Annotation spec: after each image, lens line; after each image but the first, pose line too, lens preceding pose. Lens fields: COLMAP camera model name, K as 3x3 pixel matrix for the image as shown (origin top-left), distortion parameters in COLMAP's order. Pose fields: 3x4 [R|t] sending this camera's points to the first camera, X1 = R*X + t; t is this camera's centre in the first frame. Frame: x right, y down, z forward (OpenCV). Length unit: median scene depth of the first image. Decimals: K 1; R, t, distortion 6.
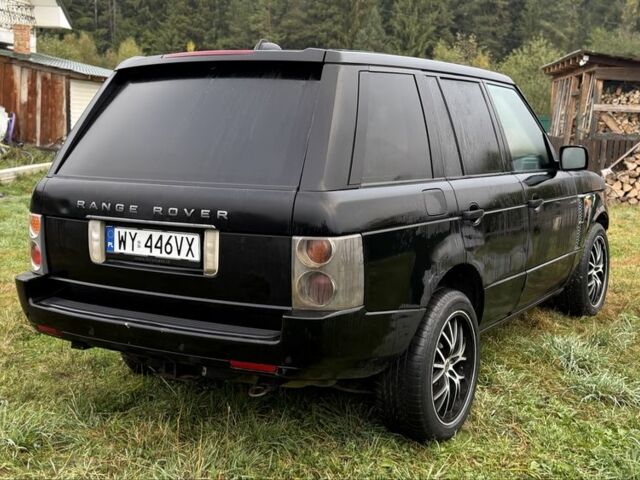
lens RADIAL K [[822.8, 0, 320.0], [0, 822.8, 240.0], [0, 0, 1]] dist [0.202335, -0.419881]
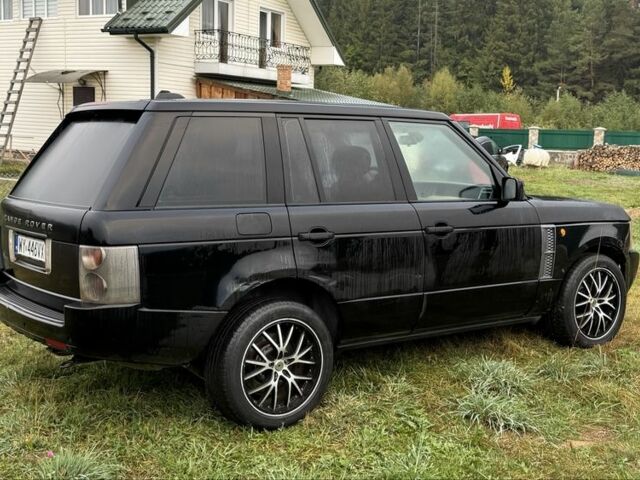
lens RADIAL K [[822.8, 0, 320.0], [0, 822.8, 240.0], [0, 0, 1]] dist [0.202335, -0.419881]
pose [[0.924943, 0.037571, -0.378246, 0.714906], [-0.048729, 0.998612, -0.019968, -0.004007], [0.376971, 0.036901, 0.925490, -0.064221]]
